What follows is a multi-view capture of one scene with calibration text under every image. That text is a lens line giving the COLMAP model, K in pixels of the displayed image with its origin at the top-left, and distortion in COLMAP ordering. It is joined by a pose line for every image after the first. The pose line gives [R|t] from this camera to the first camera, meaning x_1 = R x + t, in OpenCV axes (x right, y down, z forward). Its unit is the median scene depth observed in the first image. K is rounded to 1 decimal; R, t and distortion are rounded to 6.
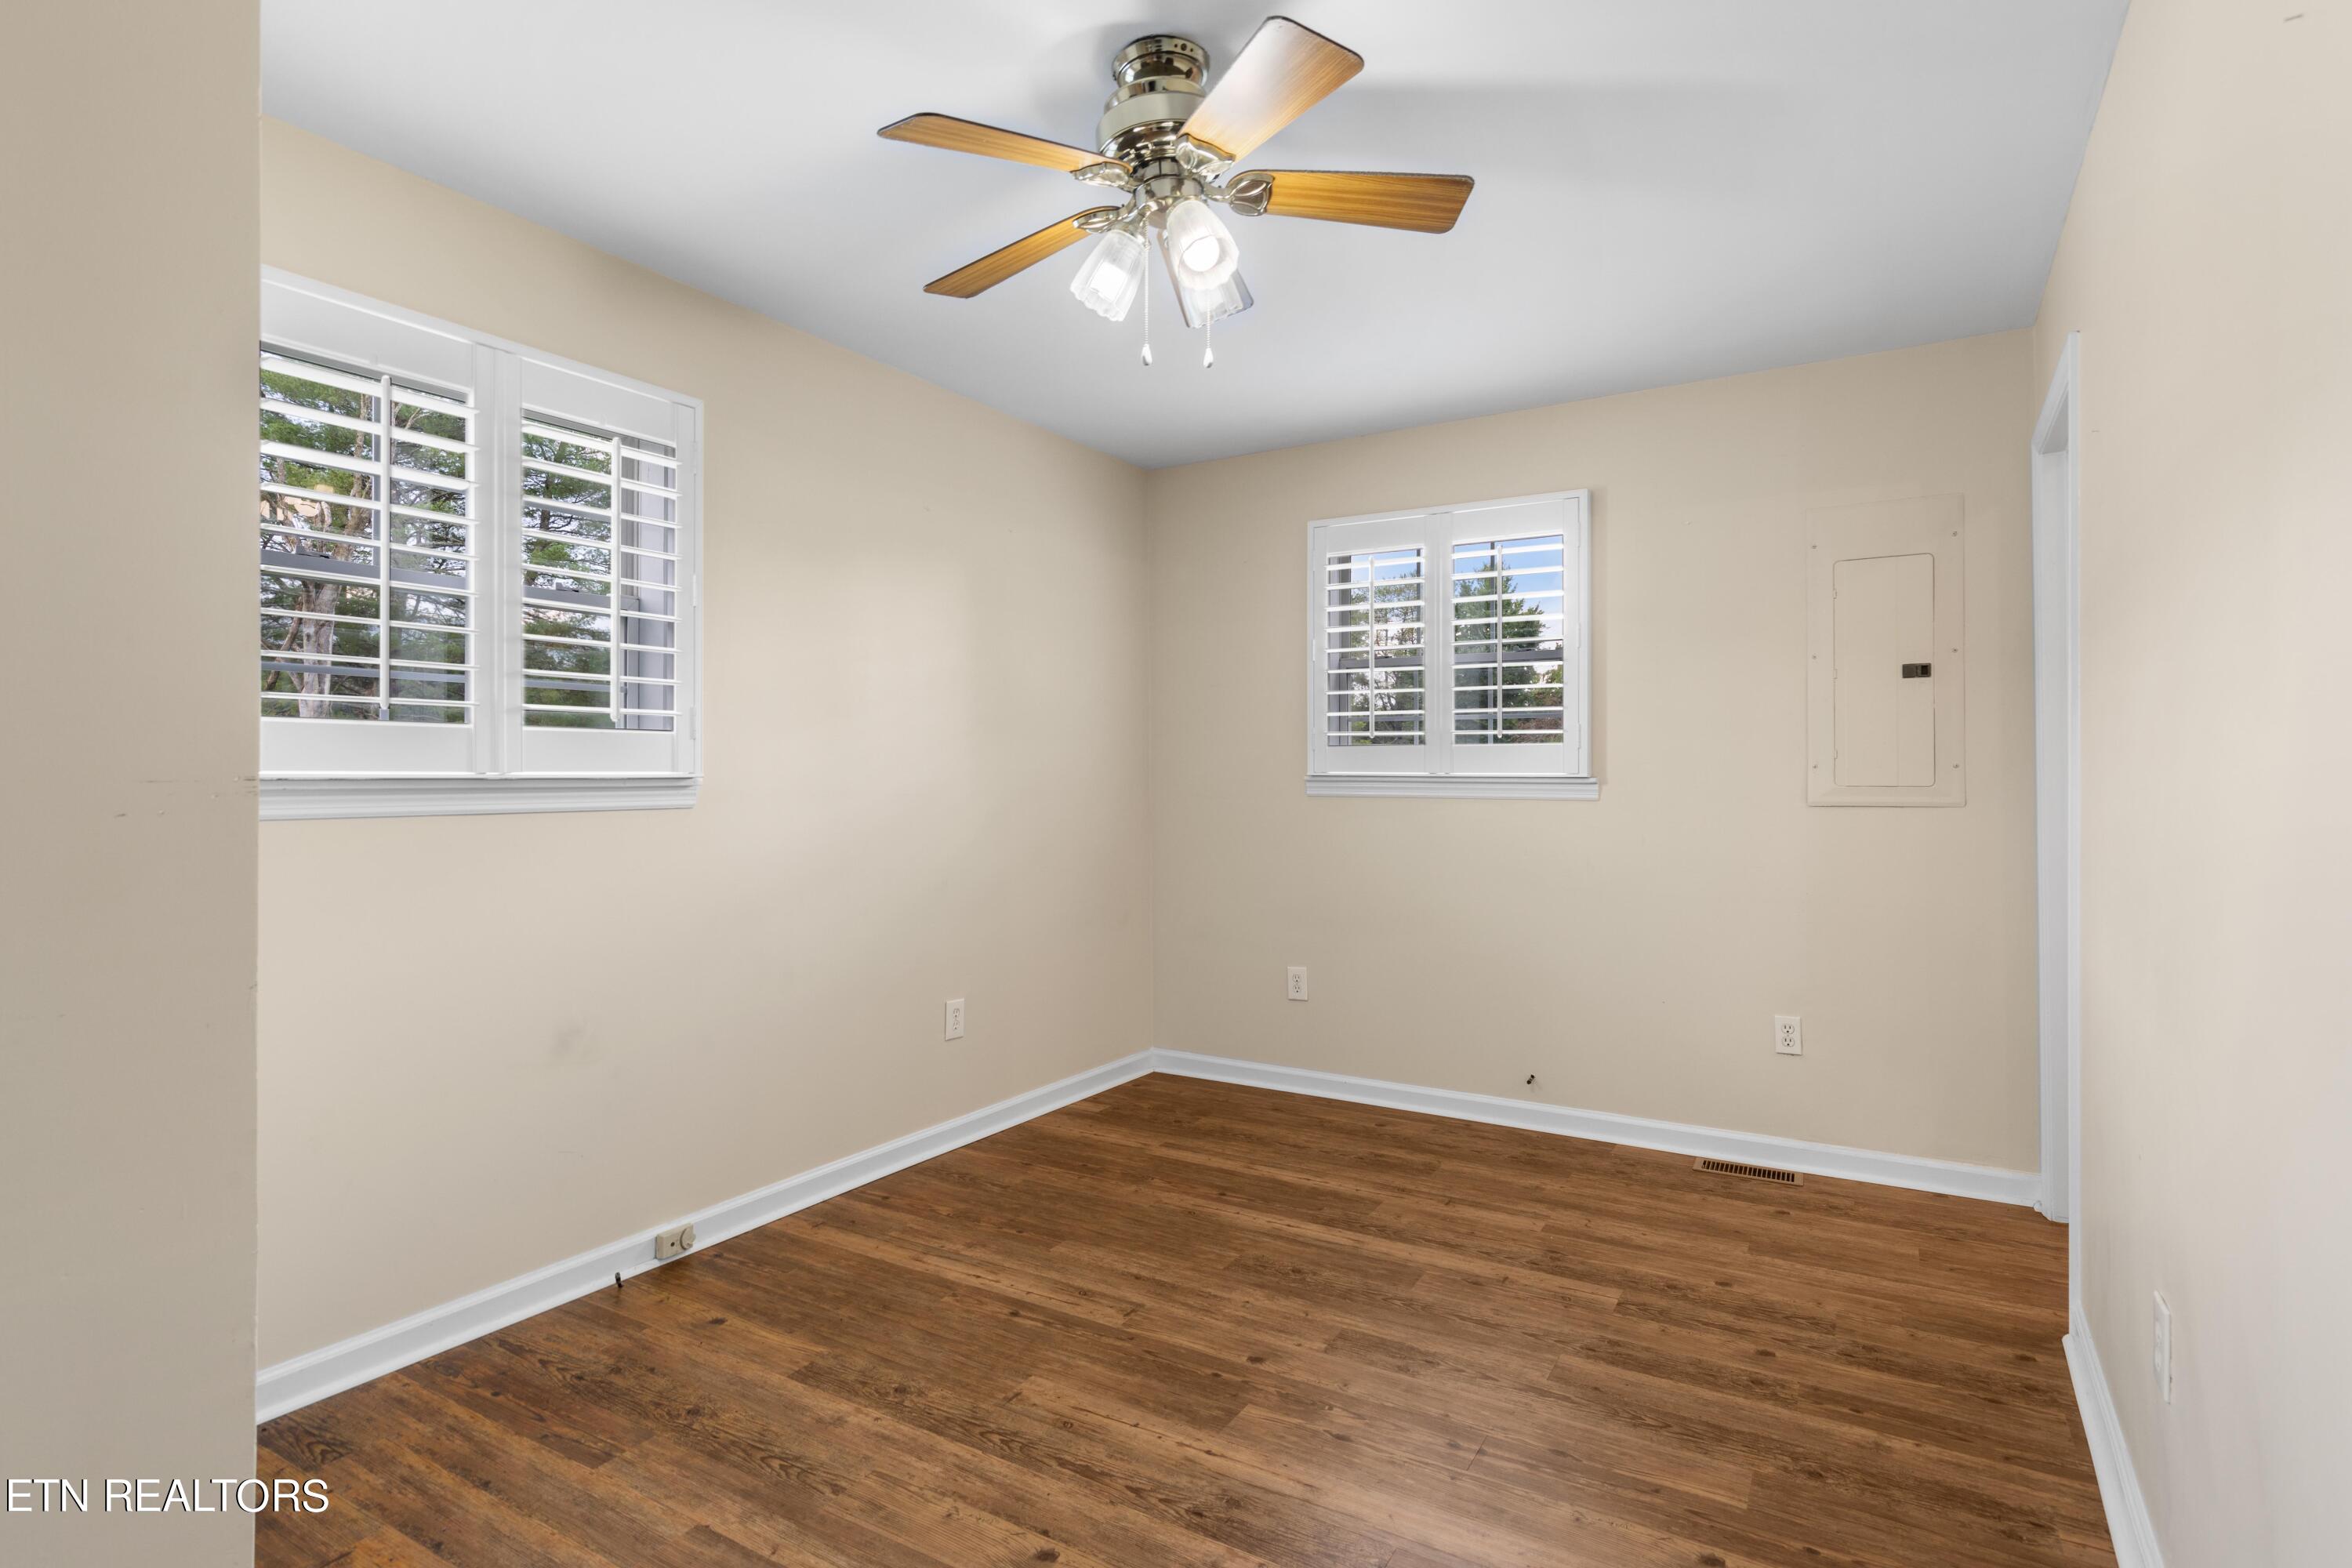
lens RADIAL K [[1167.5, 0, 1177.7], [0, 1167.5, 778.9], [0, 0, 1]] dist [0.006801, -0.000895]
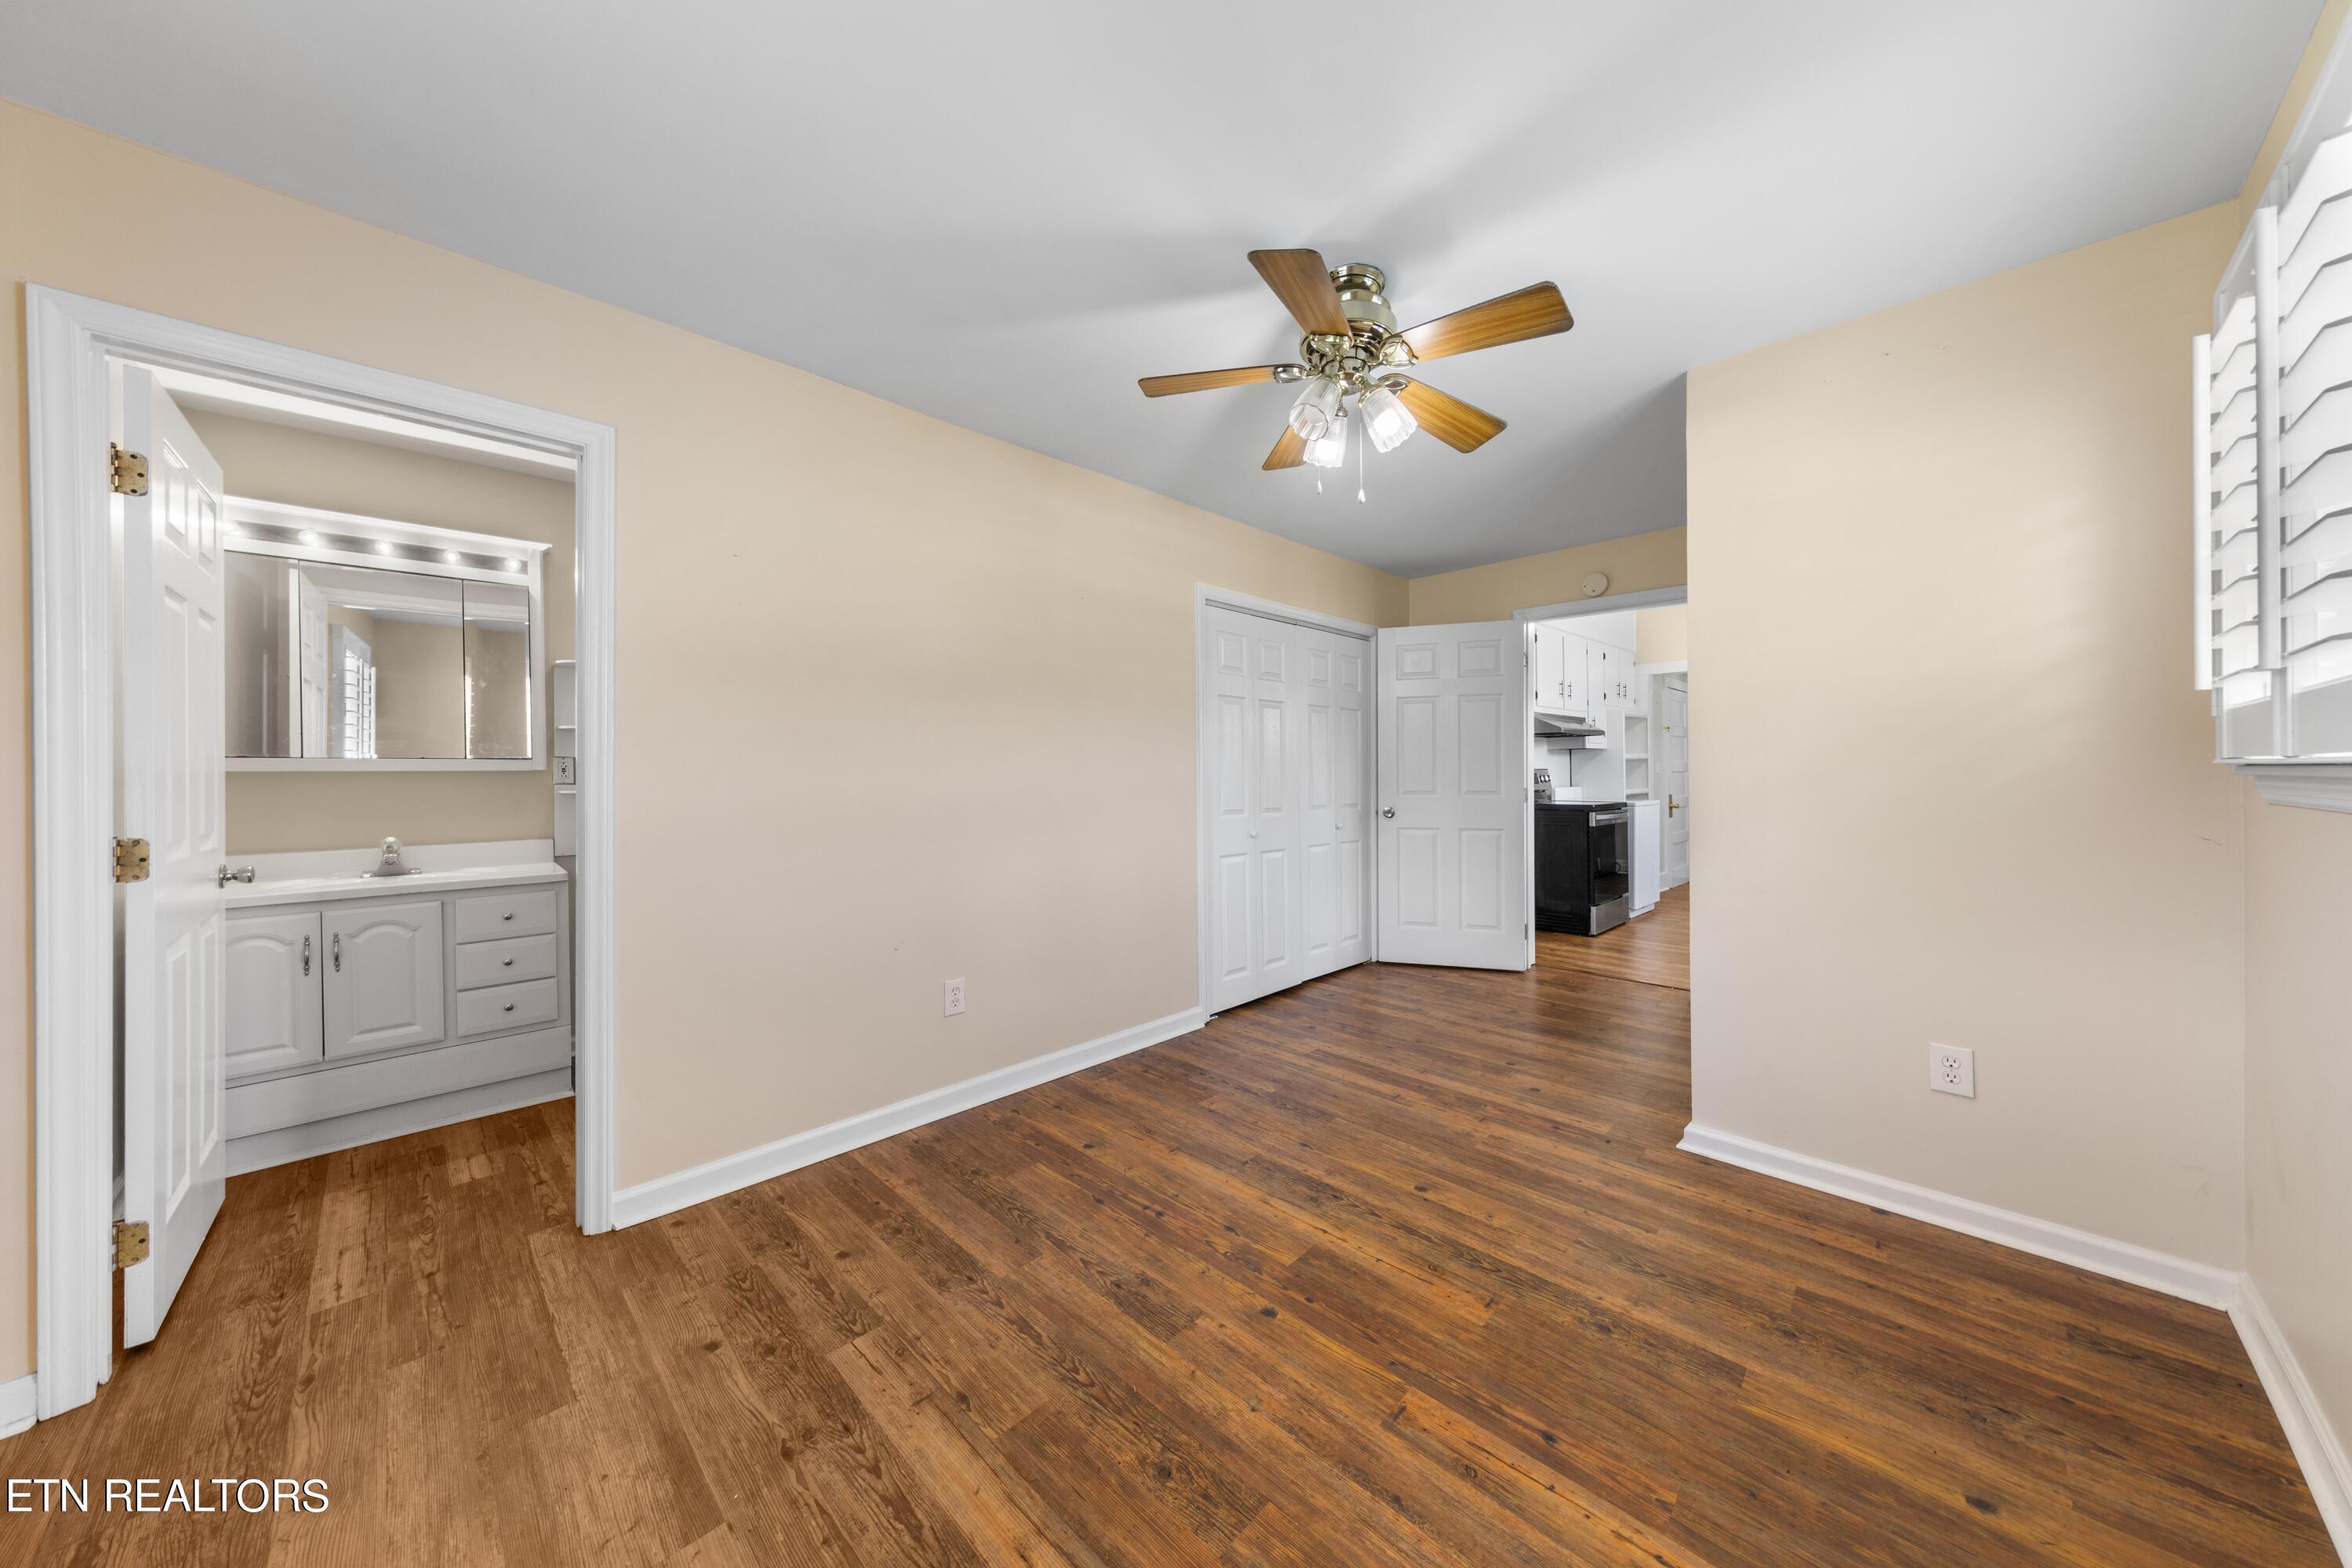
lens RADIAL K [[797.5, 0, 1177.8], [0, 797.5, 784.5], [0, 0, 1]] dist [0.005035, 0.000122]
pose [[-0.973598, 0.006389, 0.228181, -0.021155], [0.010679, 0.999789, 0.017573, -0.002253], [-0.228020, 0.019546, -0.973460, 1.653695]]
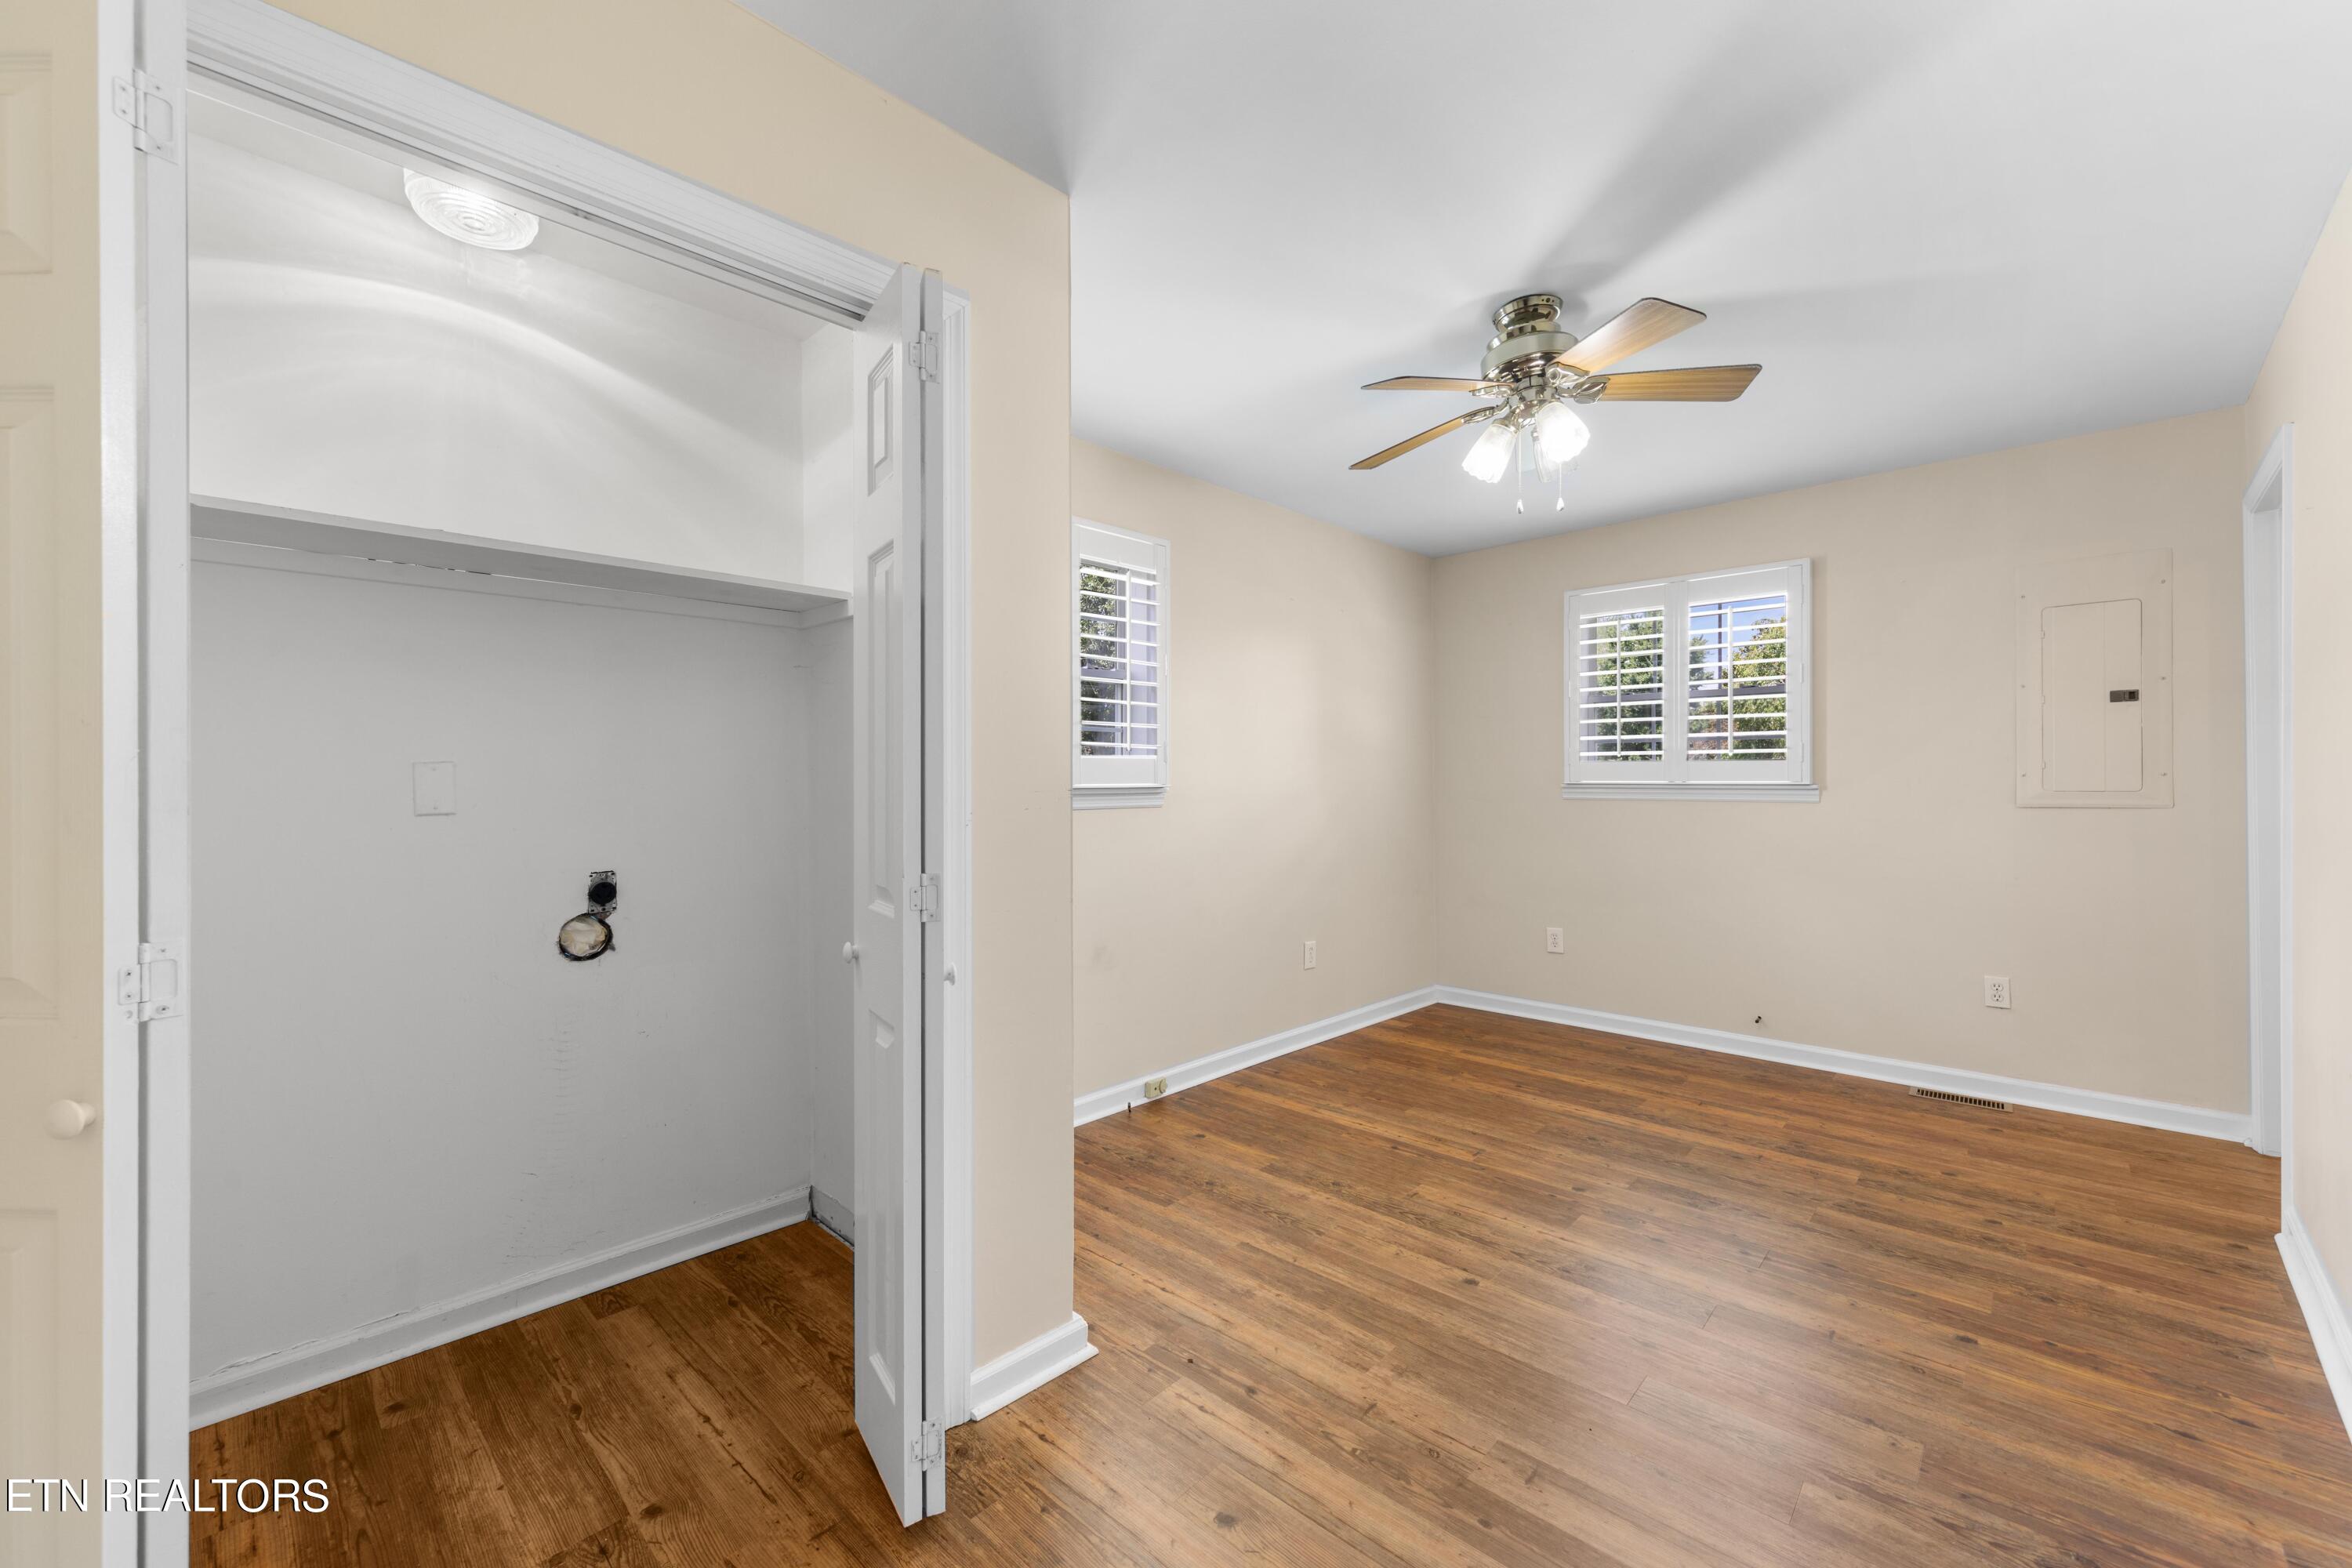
lens RADIAL K [[920.1, 0, 1168.2], [0, 920.1, 790.8], [0, 0, 1]] dist [0.004089, 0.000017]
pose [[0.974771, -0.002268, -0.223194, -0.165295], [0.003466, 0.999982, 0.004975, -0.003247], [0.223179, -0.005623, 0.974761, -0.211922]]
